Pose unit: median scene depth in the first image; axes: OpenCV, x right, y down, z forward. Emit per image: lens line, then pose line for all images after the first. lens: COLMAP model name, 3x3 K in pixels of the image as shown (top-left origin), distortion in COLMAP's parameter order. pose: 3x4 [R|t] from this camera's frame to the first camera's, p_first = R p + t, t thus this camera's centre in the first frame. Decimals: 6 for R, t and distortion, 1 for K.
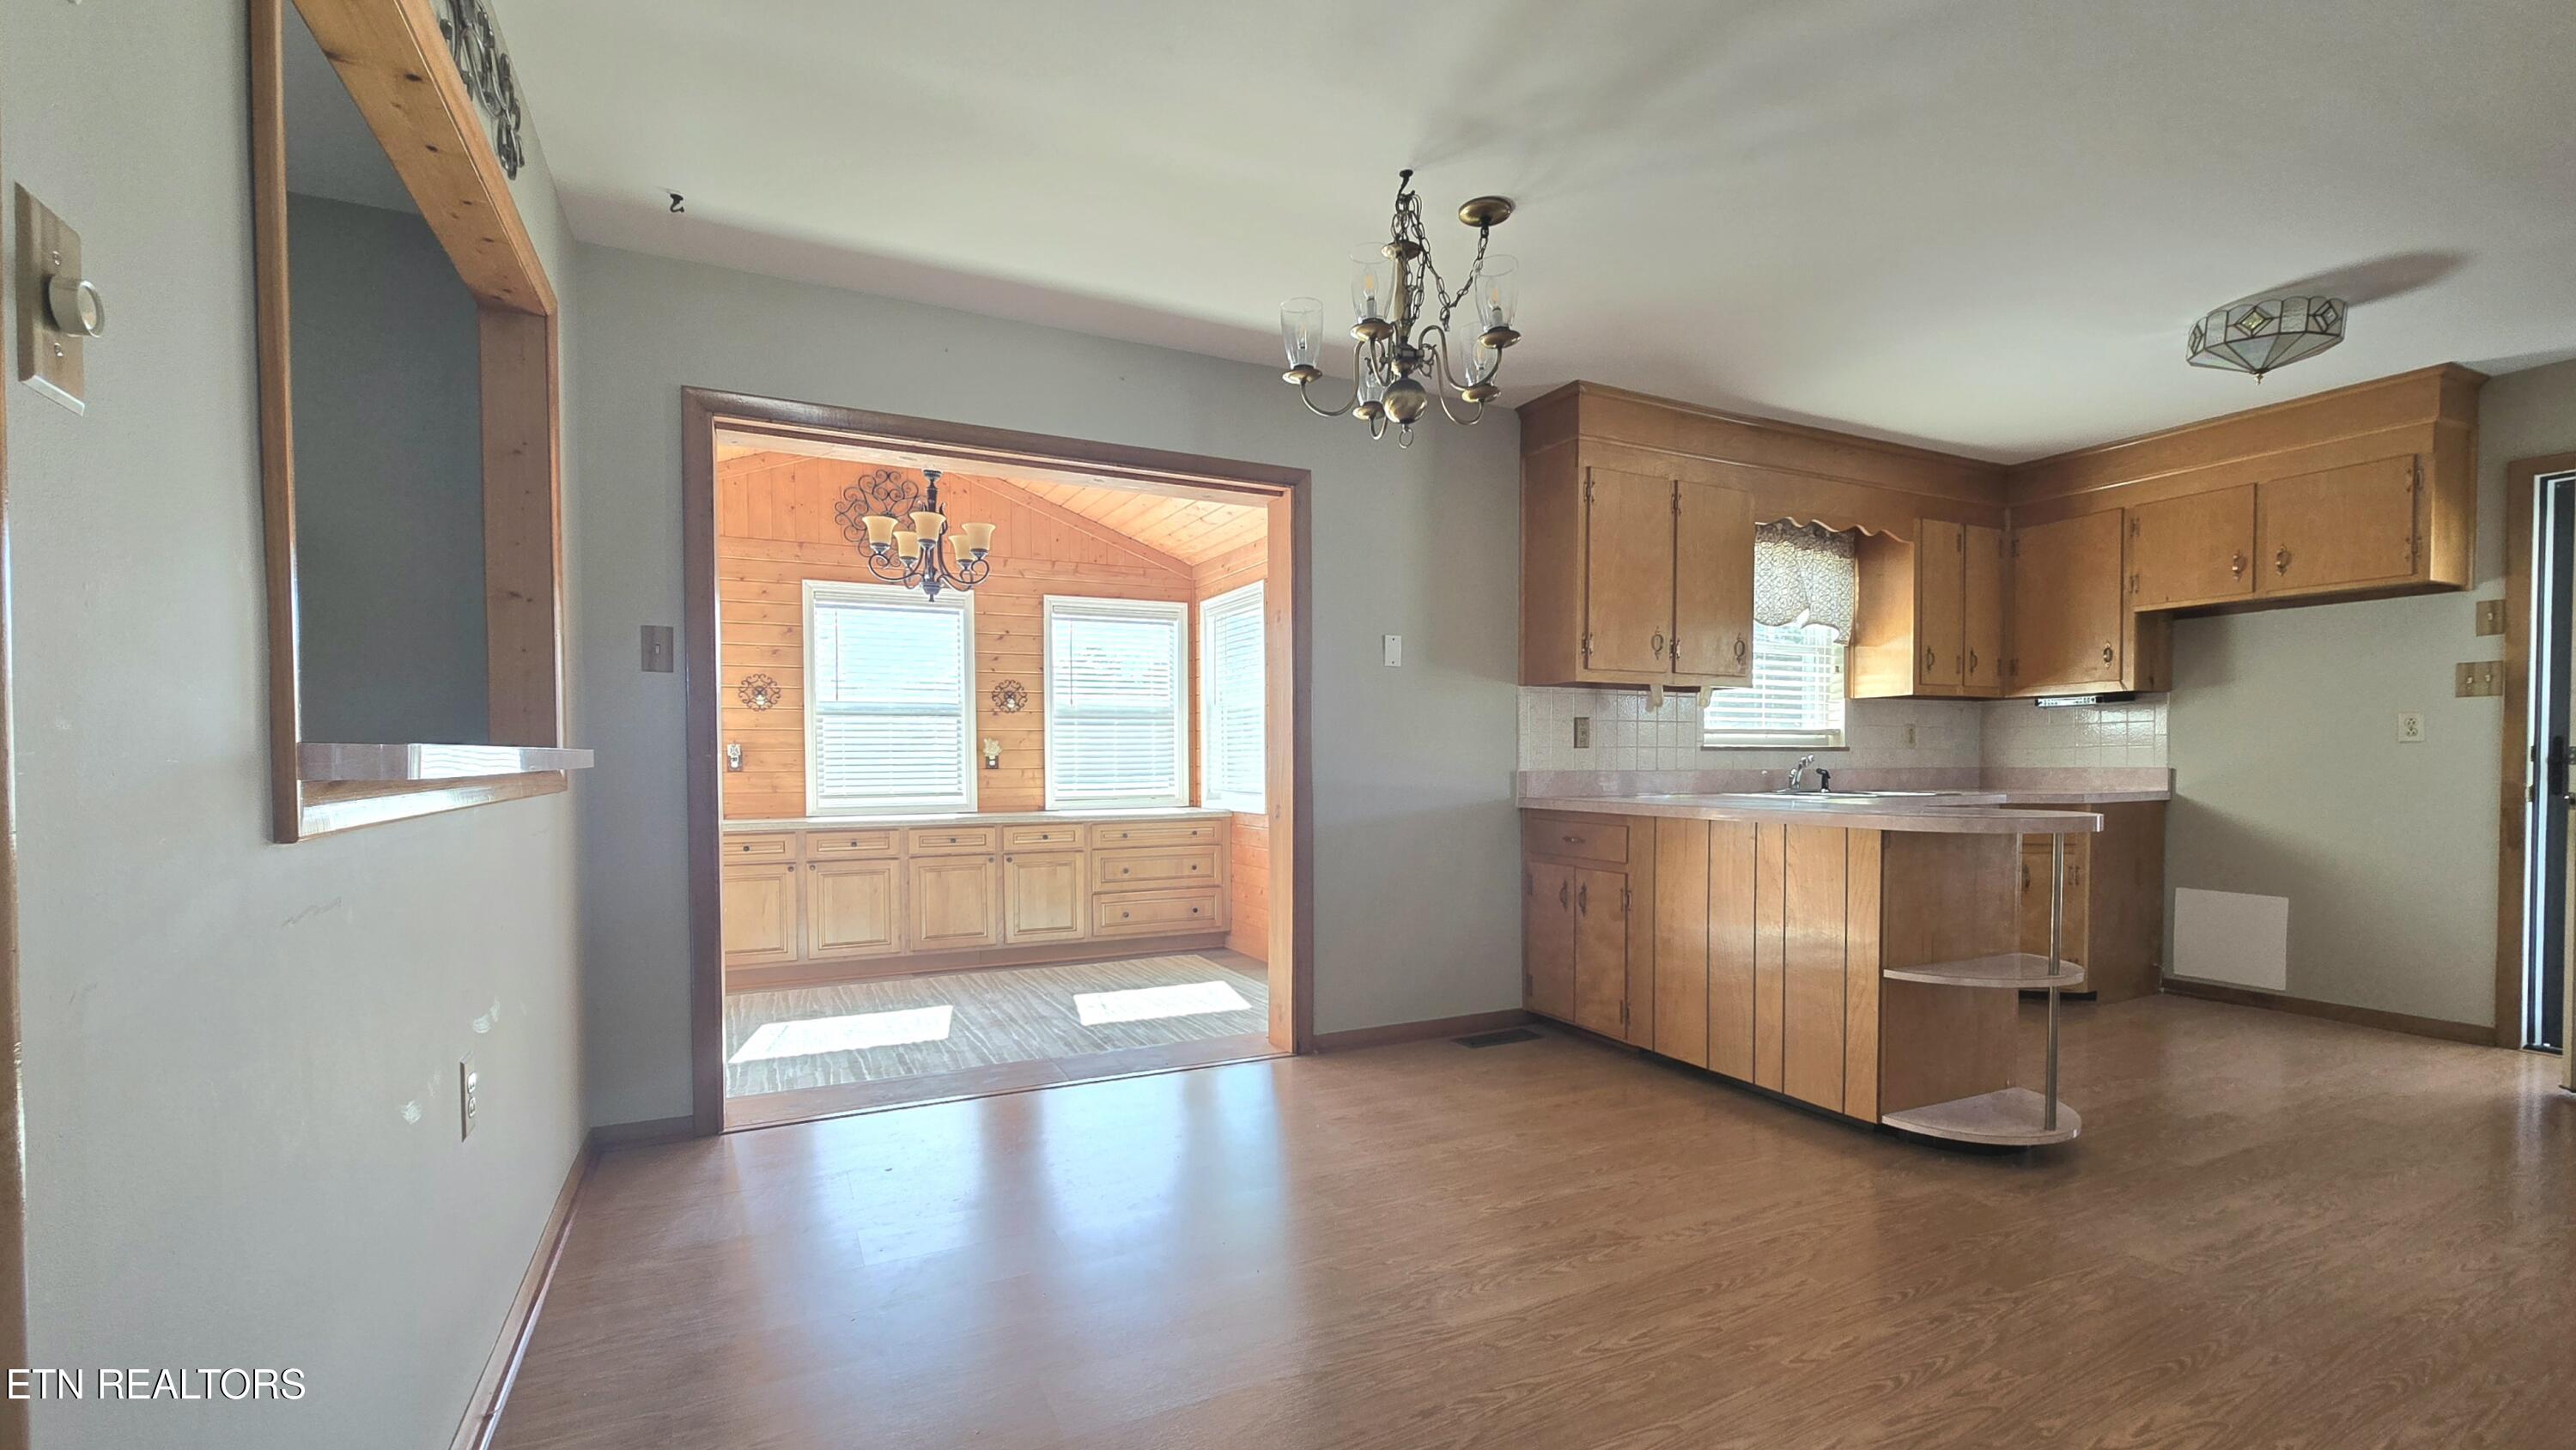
lens RADIAL K [[1119.0, 0, 1306.0], [0, 1119.0, 734.6], [0, 0, 1]] dist [-0.018018, -0.000158]
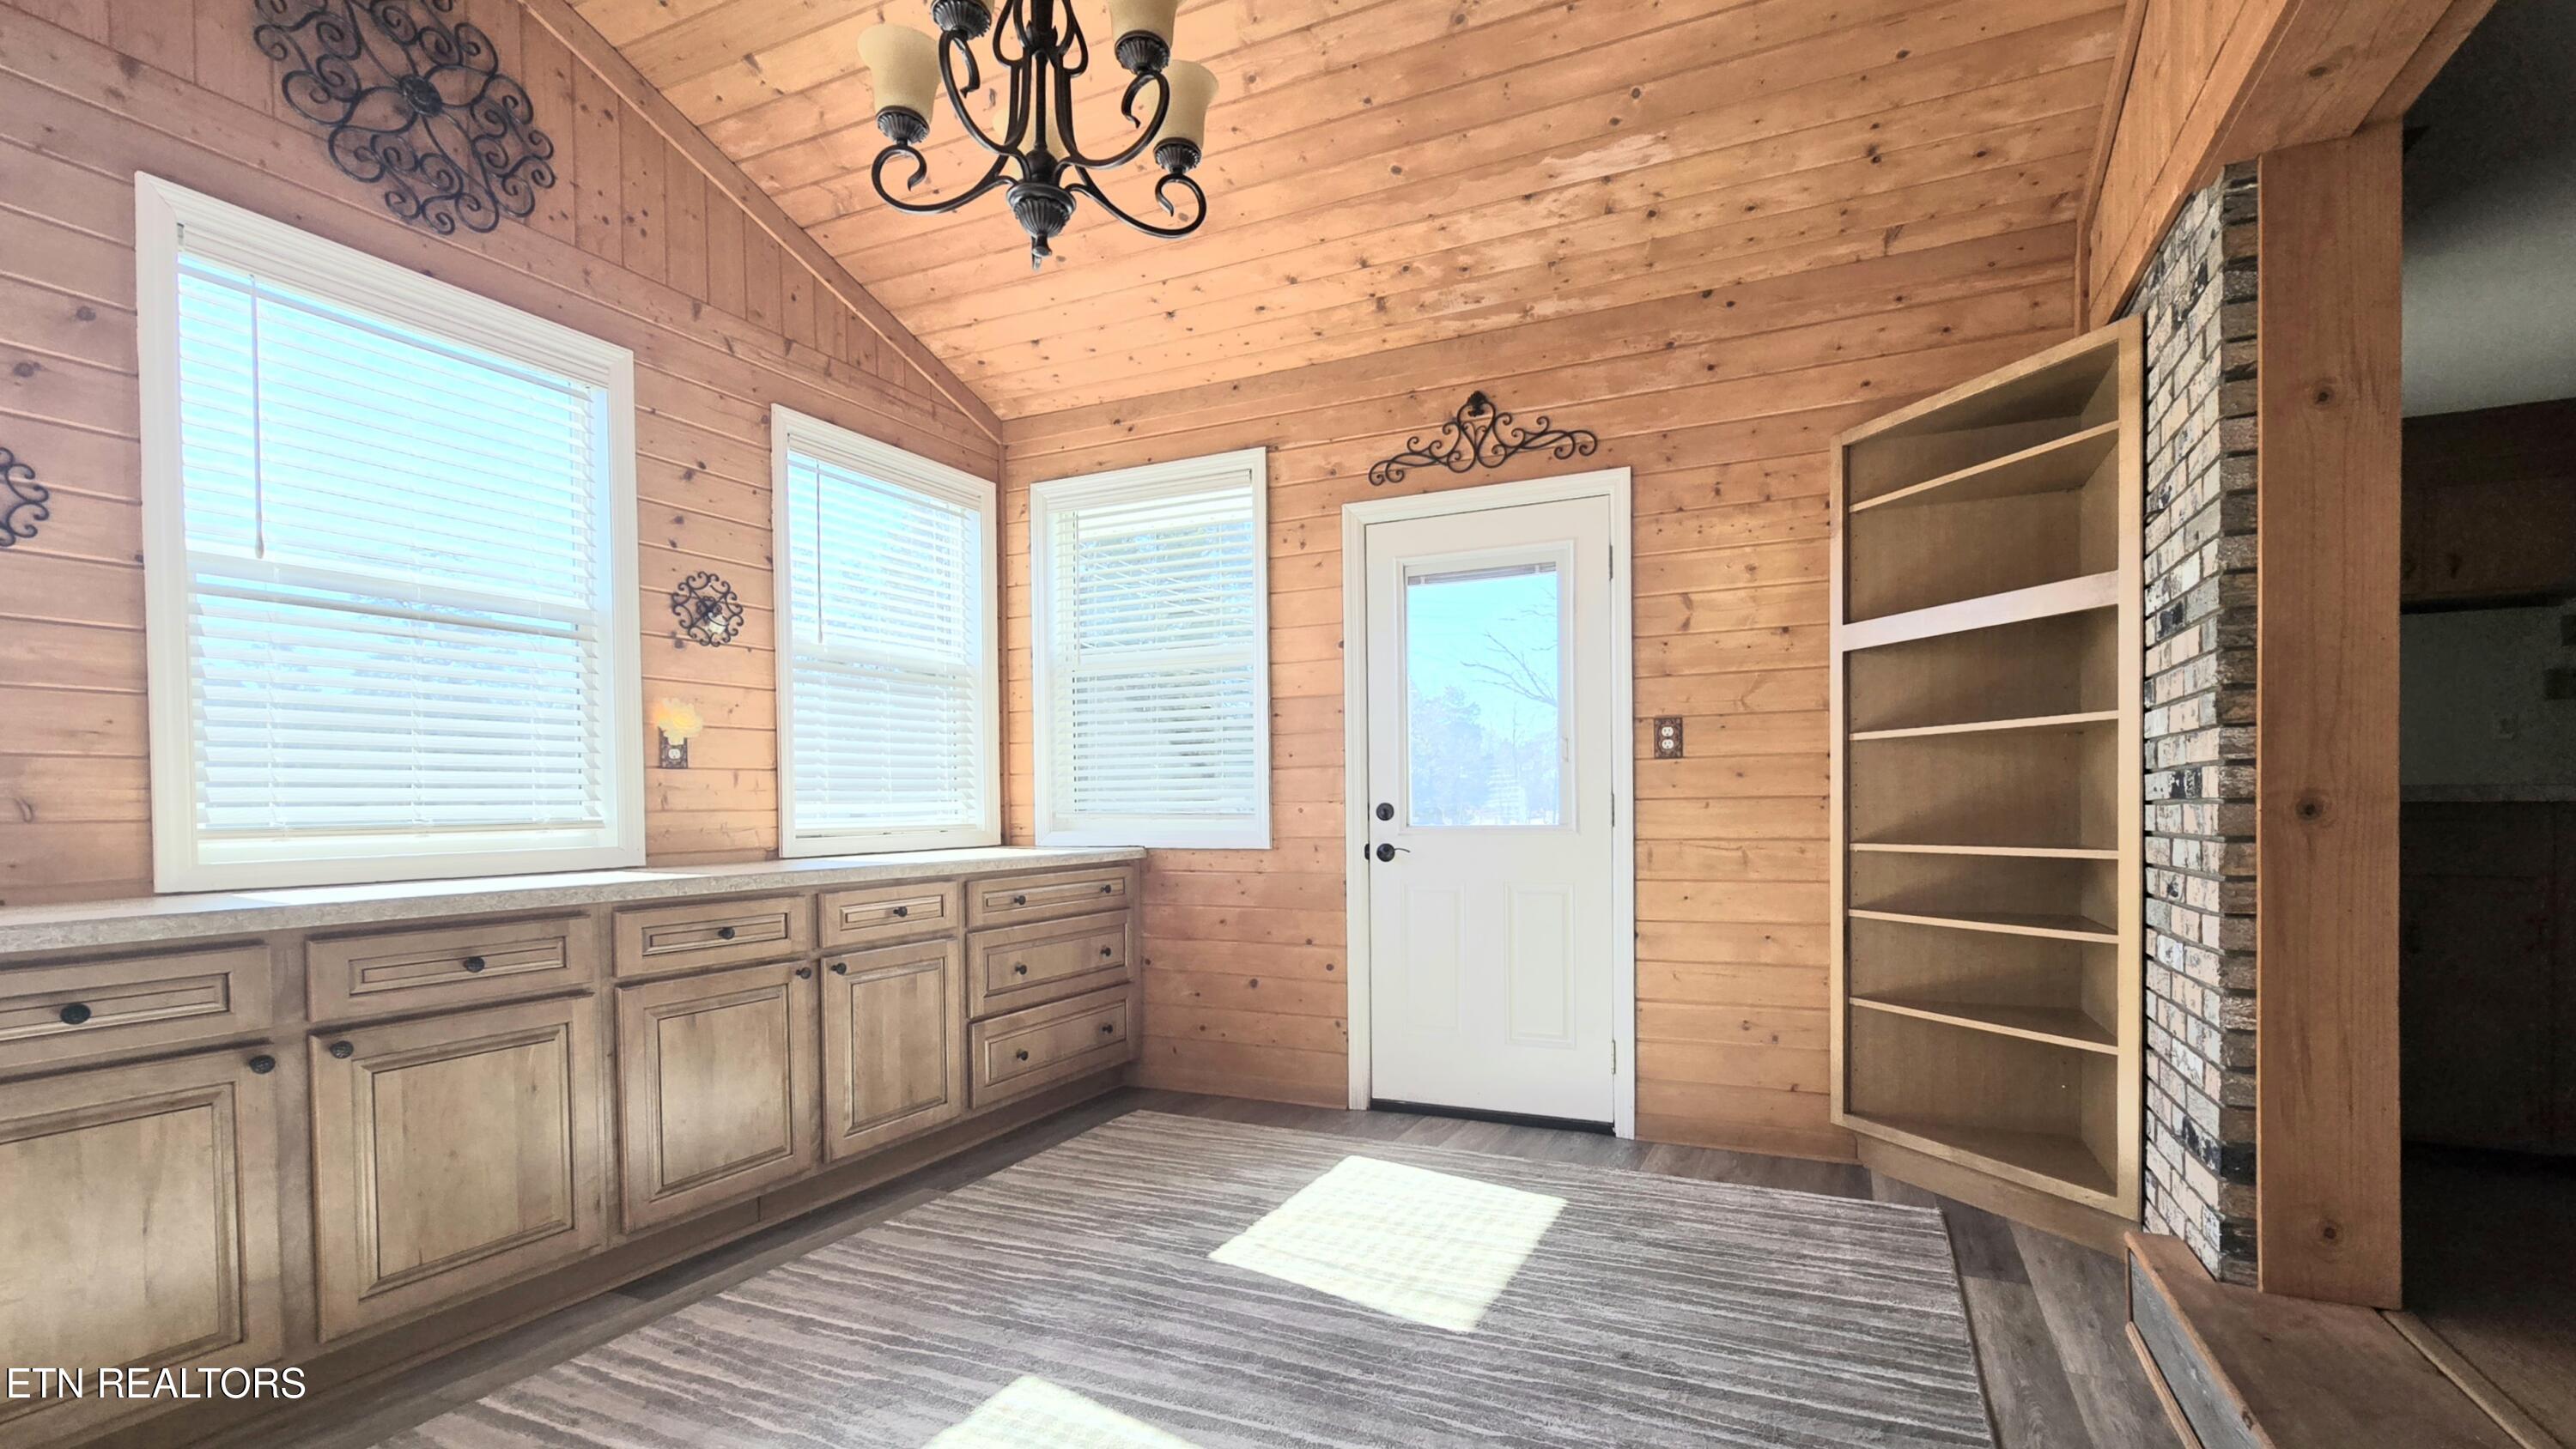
lens RADIAL K [[1118.9, 0, 1318.6], [0, 1118.9, 803.4], [0, 0, 1]] dist [-0.018018, -0.000158]
pose [[0.778710, -0.002168, 0.627380, -0.378399], [-0.007374, 0.999893, 0.012607, 0.039670], [-0.627340, -0.014443, 0.778611, 0.524943]]
